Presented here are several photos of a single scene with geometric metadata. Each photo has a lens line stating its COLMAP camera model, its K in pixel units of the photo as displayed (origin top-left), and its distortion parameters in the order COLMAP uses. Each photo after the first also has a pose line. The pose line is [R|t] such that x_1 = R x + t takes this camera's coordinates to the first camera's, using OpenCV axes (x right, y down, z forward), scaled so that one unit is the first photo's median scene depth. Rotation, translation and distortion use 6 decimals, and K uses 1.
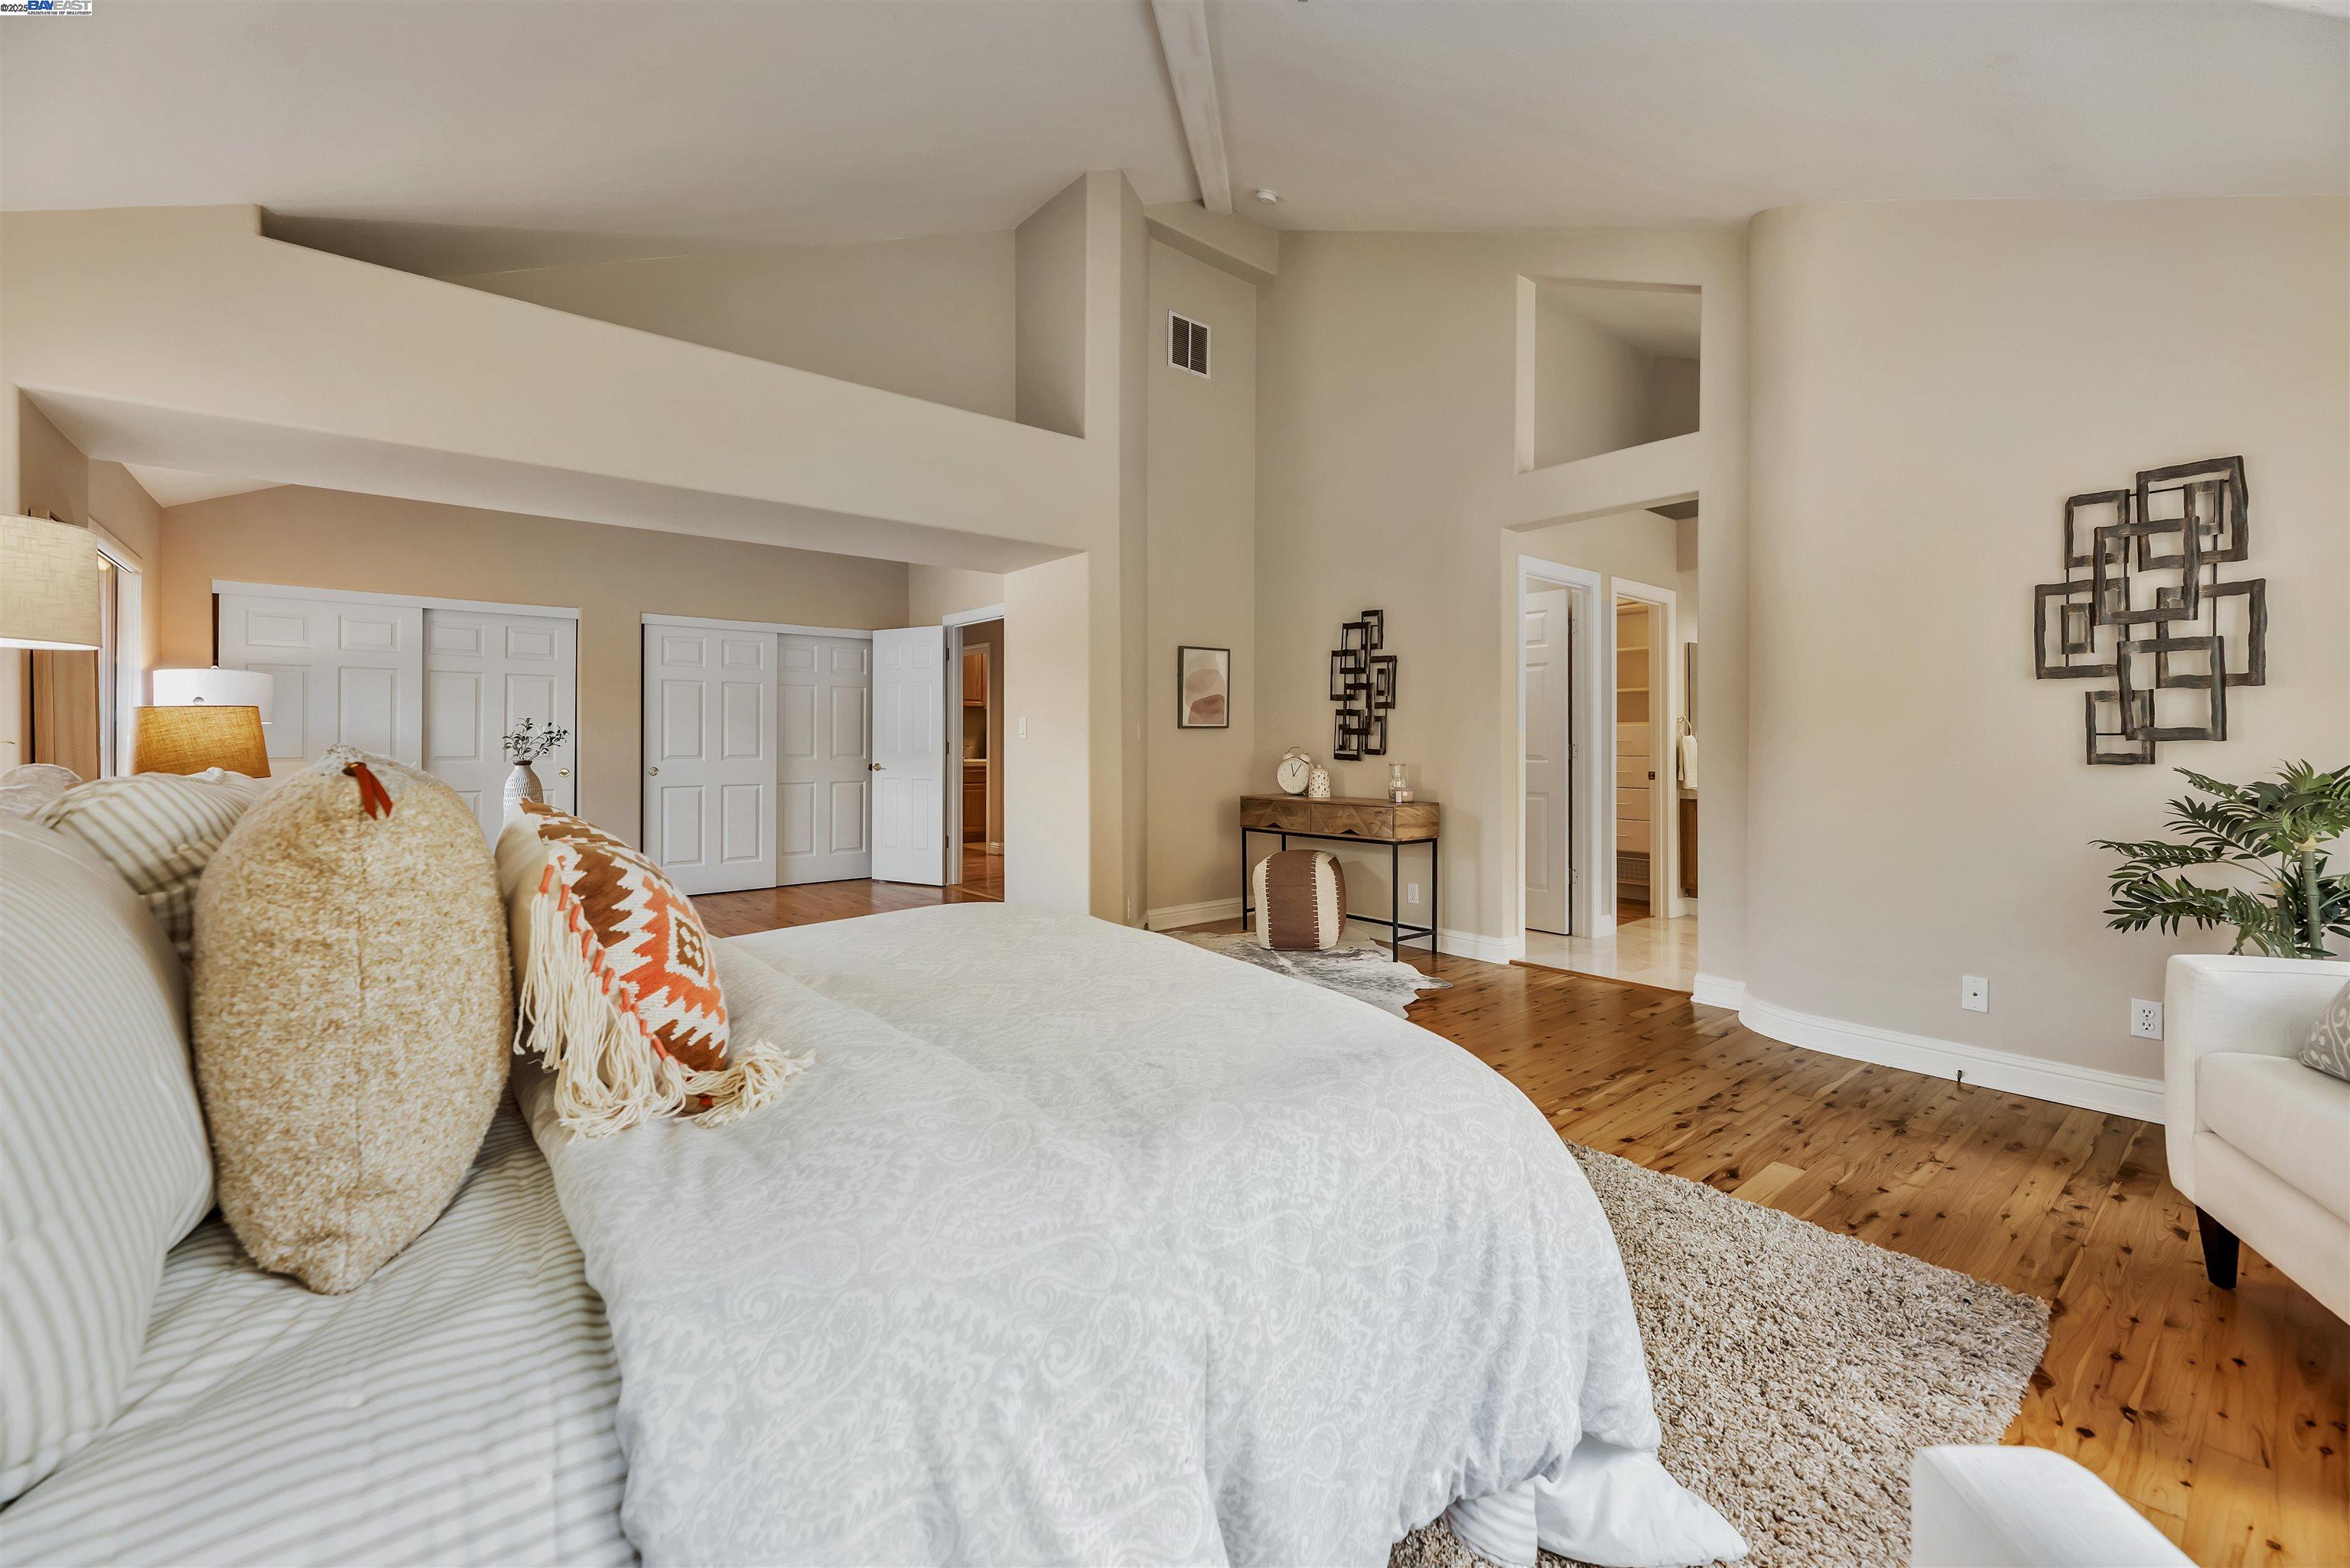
lens RADIAL K [[958.5, 0, 1176.2], [0, 958.5, 728.2], [0, 0, 1]] dist [0.001022, -0.000079]
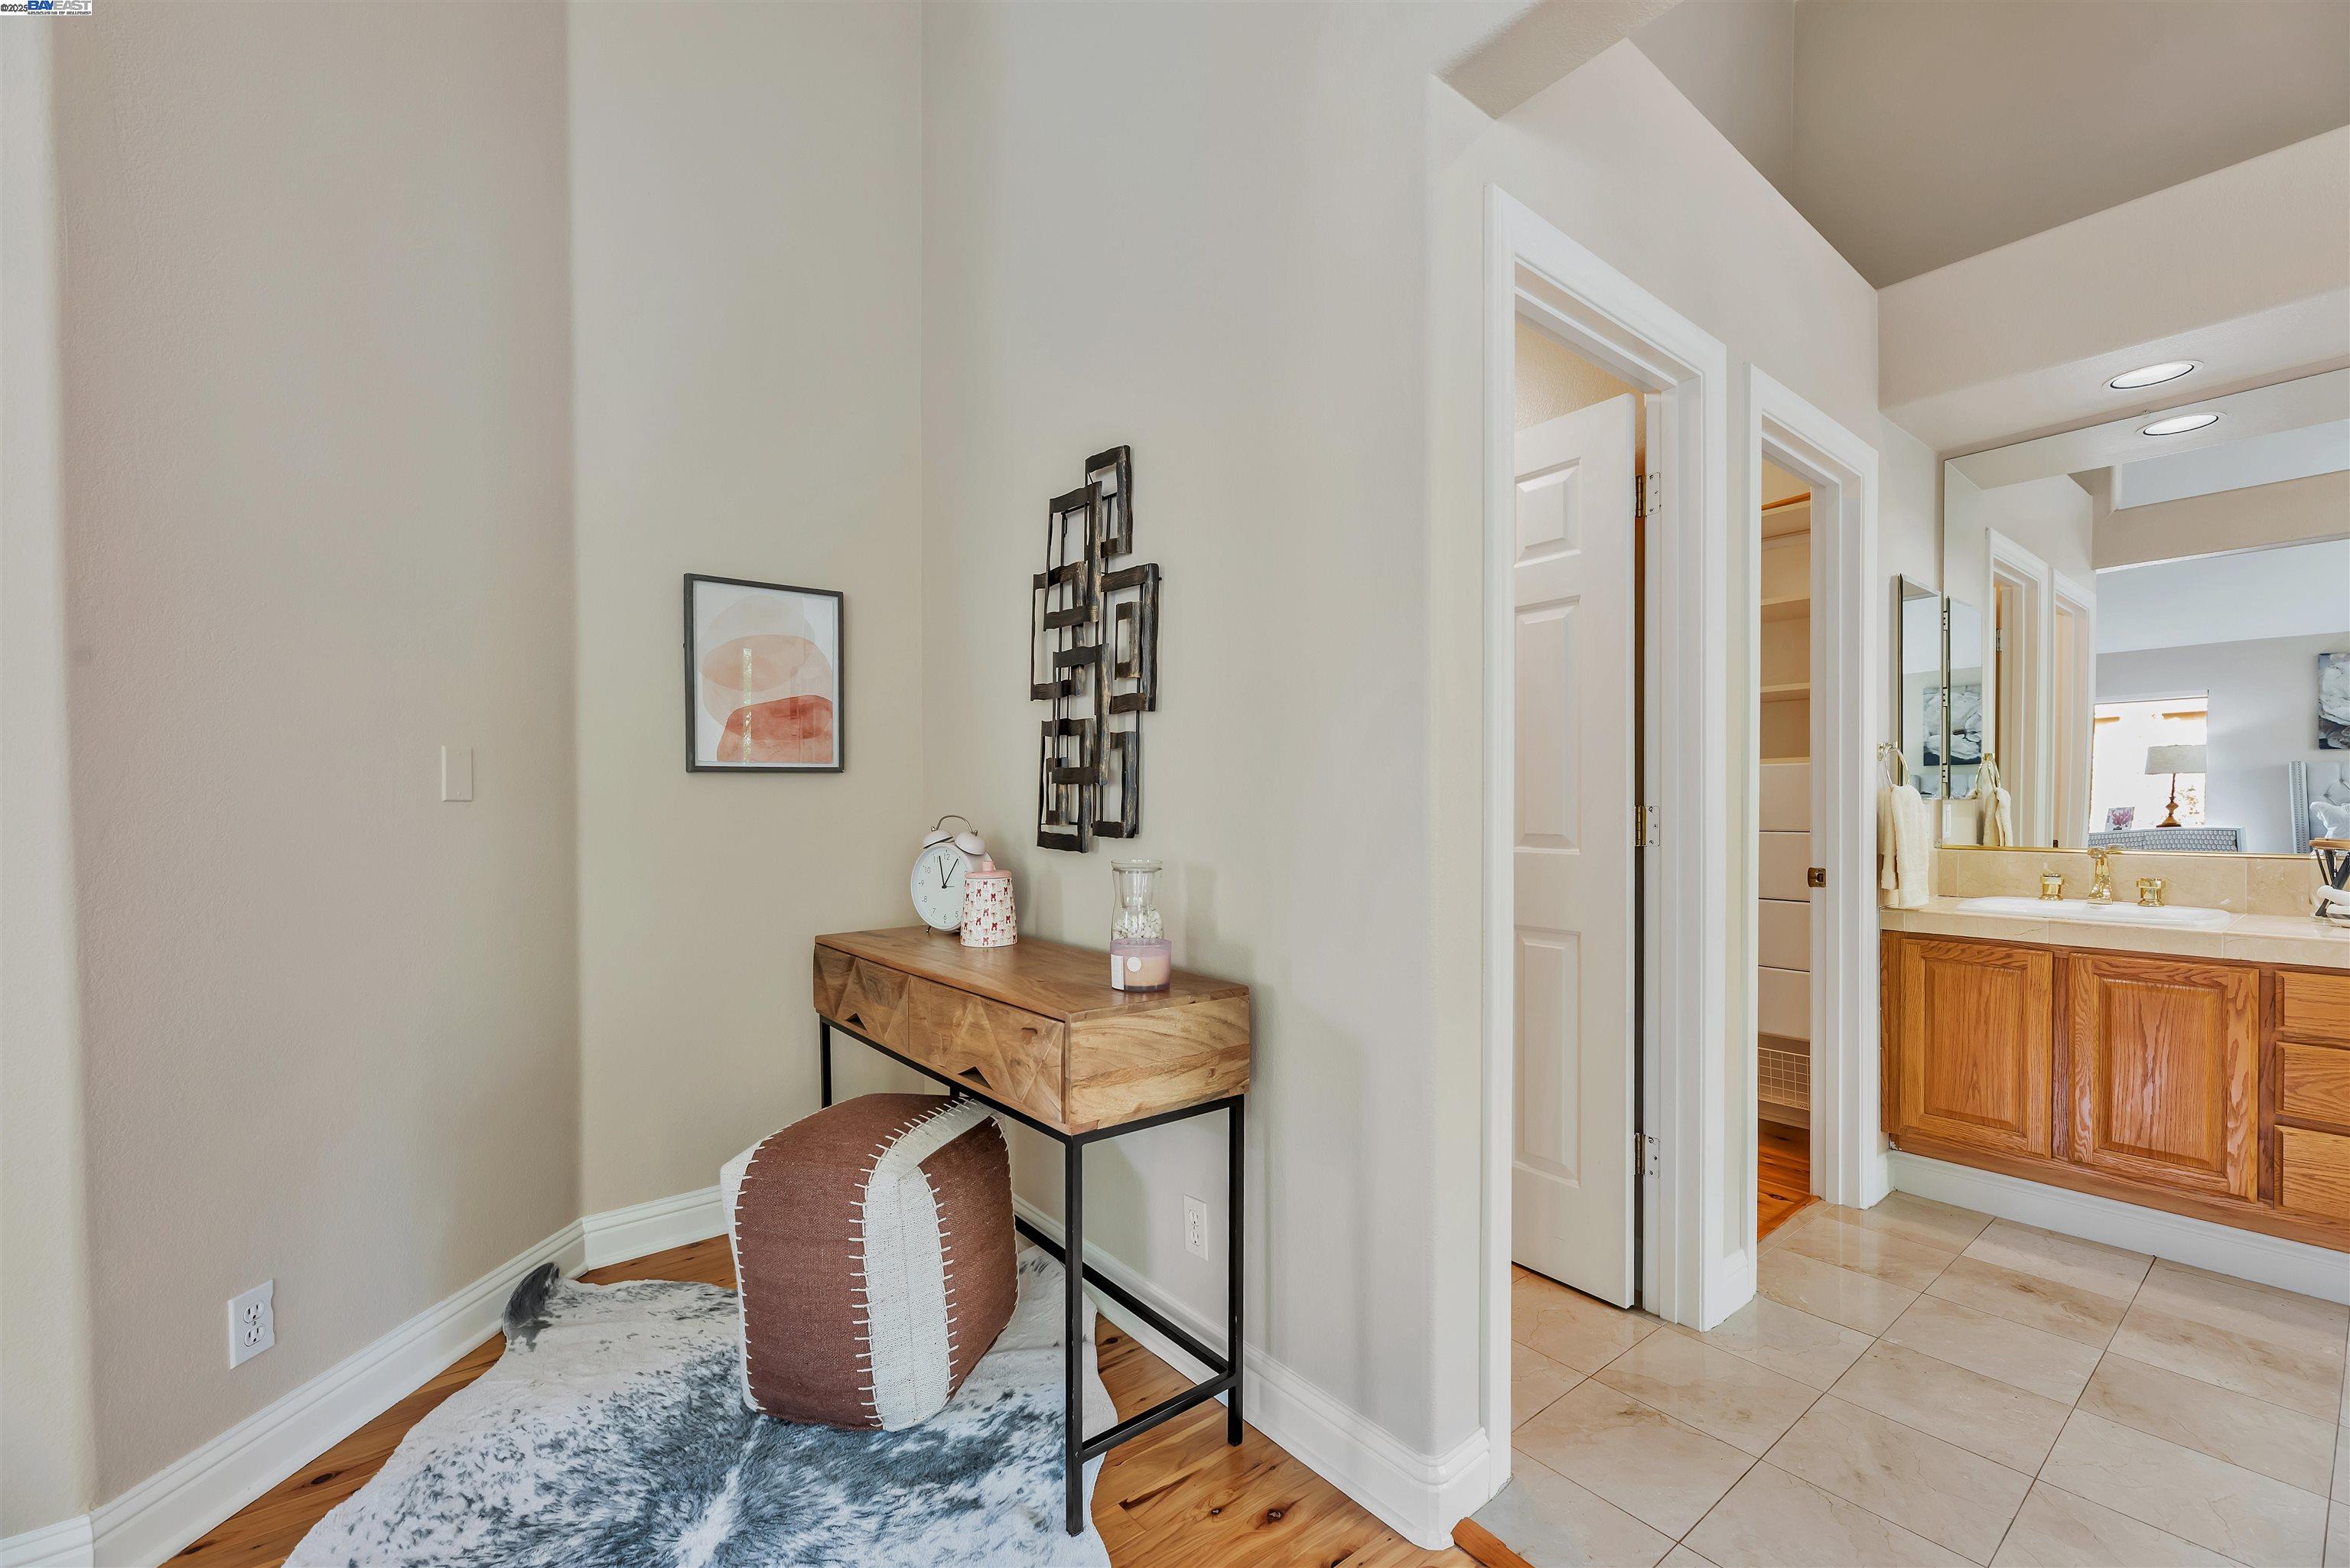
lens RADIAL K [[958.5, 0, 1162.4], [0, 958.5, 805.6], [0, 0, 1]] dist [0.001022, -0.000079]
pose [[0.999558, -0.003562, -0.029505, 0.236105], [0.004044, 0.999859, 0.016292, 0.009367], [0.029443, -0.016404, 0.999432, 0.622356]]
